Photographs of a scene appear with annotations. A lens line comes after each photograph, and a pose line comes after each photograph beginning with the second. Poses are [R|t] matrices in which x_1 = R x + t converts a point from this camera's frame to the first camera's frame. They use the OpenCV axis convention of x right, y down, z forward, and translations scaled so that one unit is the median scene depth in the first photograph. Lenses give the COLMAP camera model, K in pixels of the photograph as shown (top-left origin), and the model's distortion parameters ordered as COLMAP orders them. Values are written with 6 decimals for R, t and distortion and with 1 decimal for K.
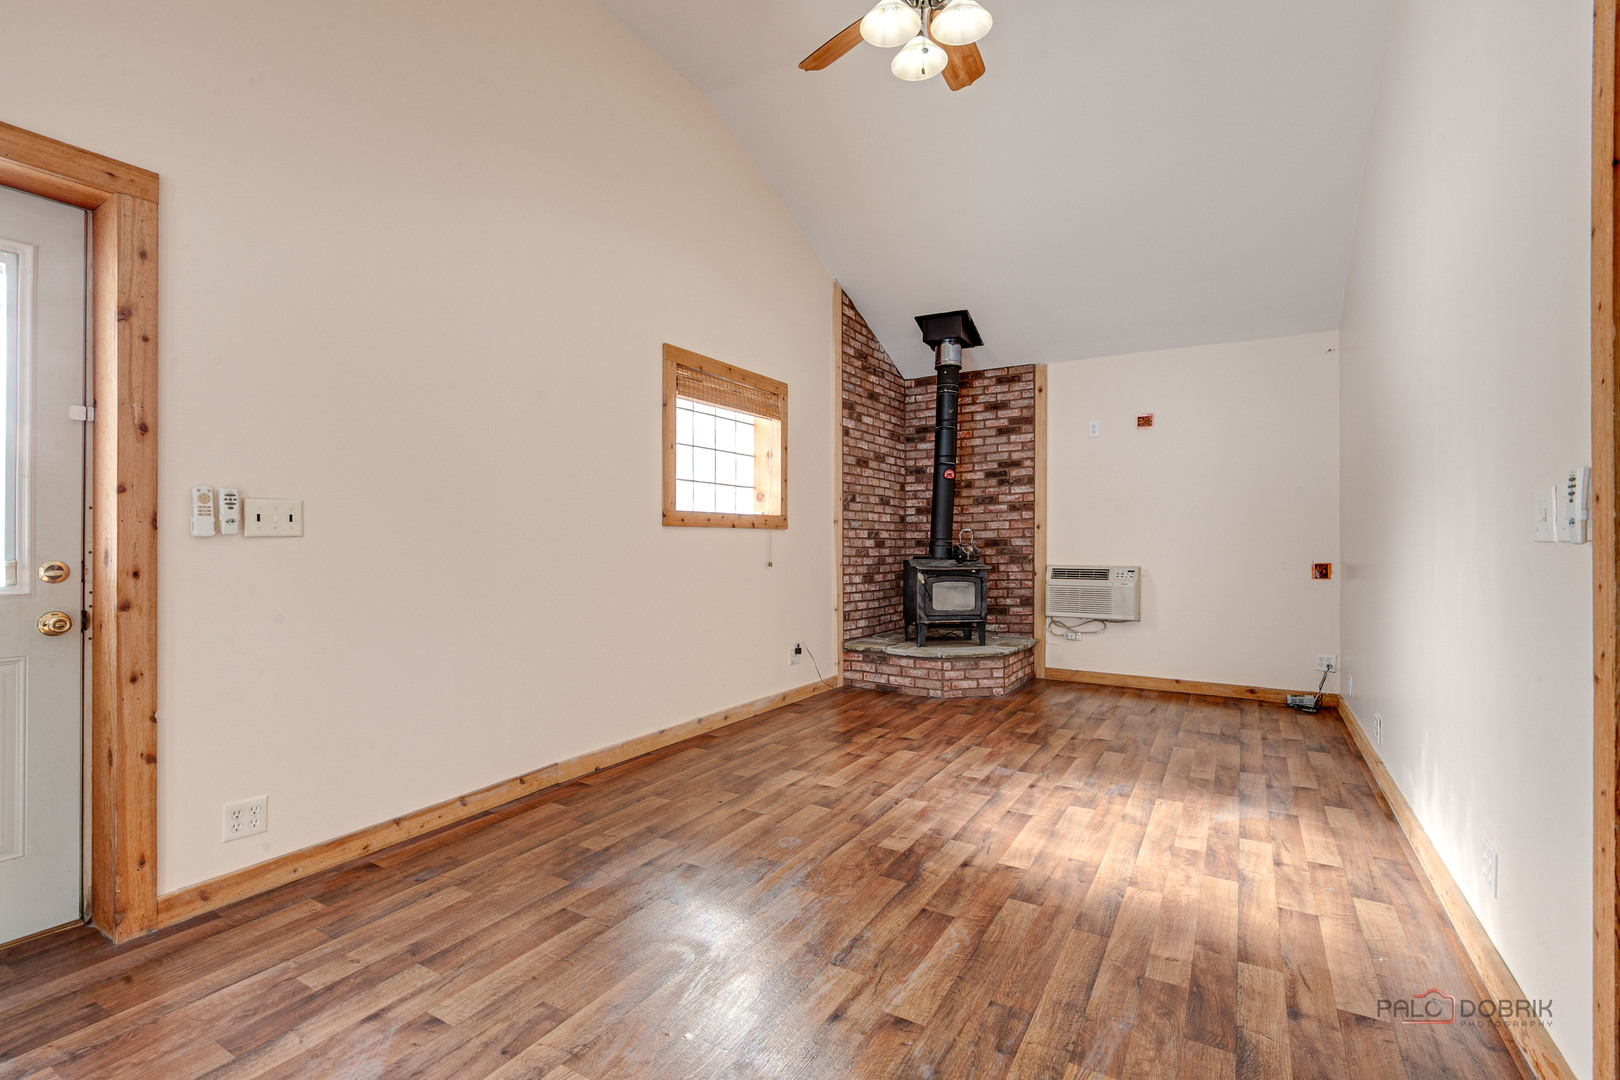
lens RADIAL K [[734.3, 0, 807.0], [0, 734.3, 543.6], [0, 0, 1]] dist [-0.013062, 0.001757]
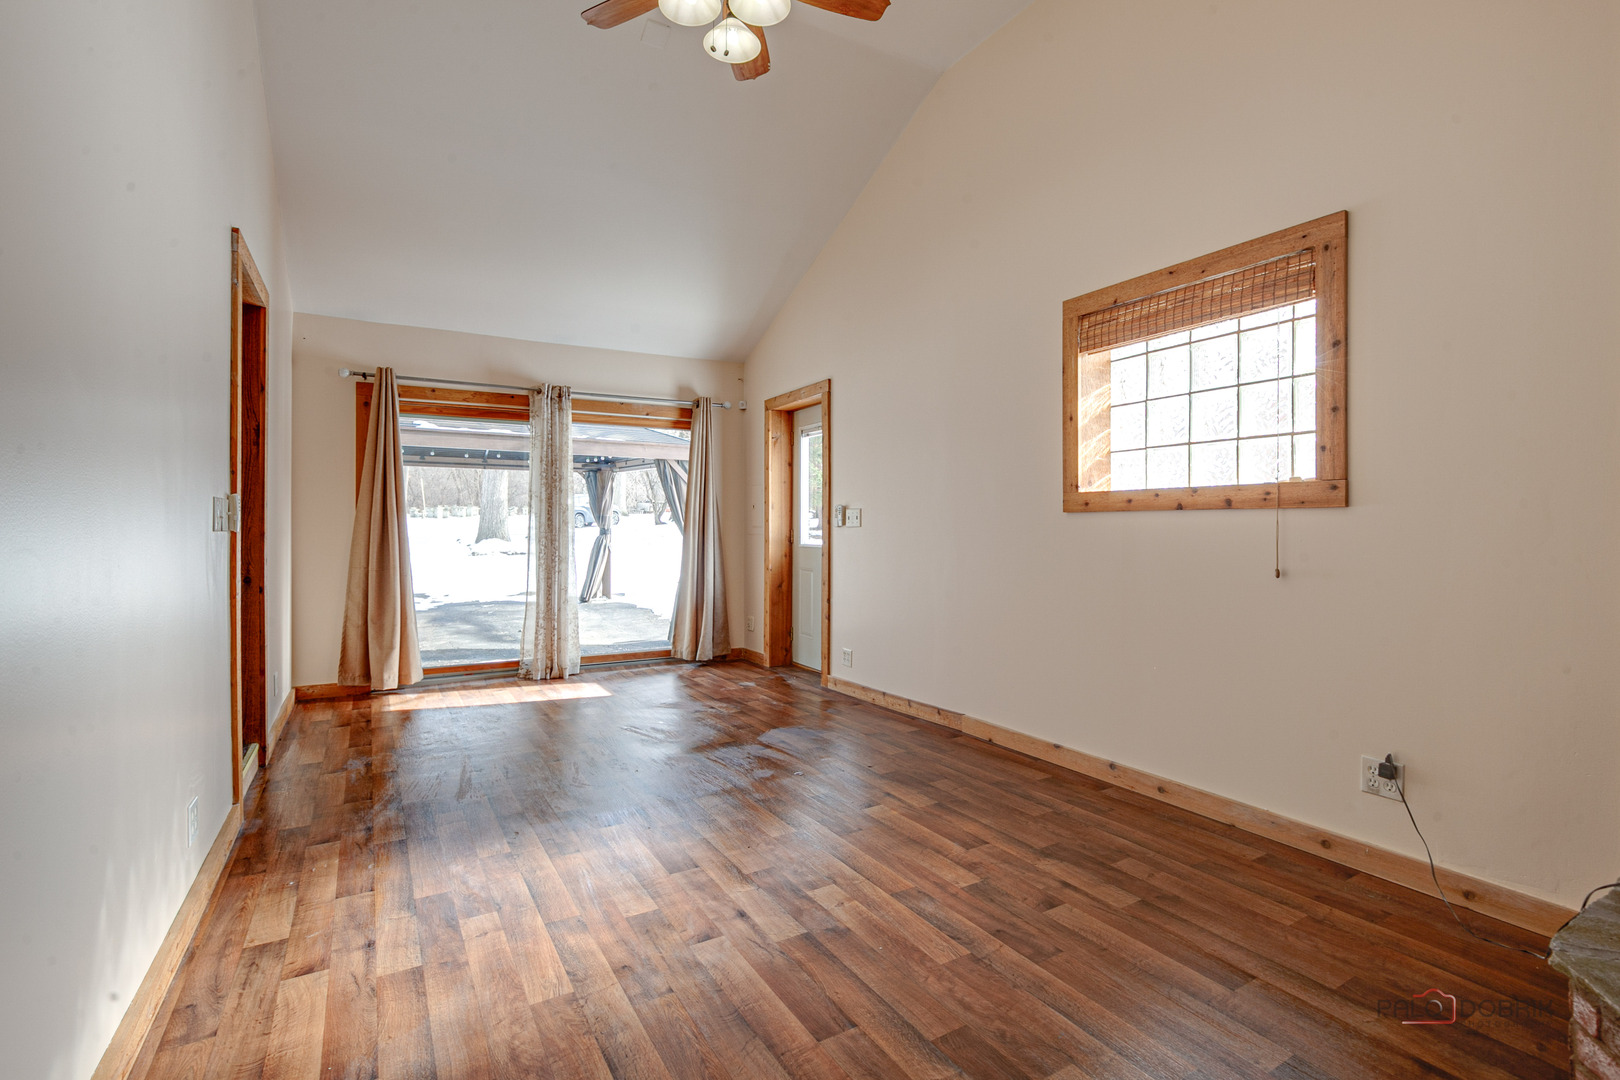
lens RADIAL K [[734.3, 0, 807.2], [0, 734.3, 530.3], [0, 0, 1]] dist [-0.013062, 0.001757]
pose [[-0.474780, 0.002661, -0.880100, 0.790135], [-0.003278, 0.999983, 0.004791, -0.006776], [0.880098, 0.005160, -0.474763, 1.268645]]
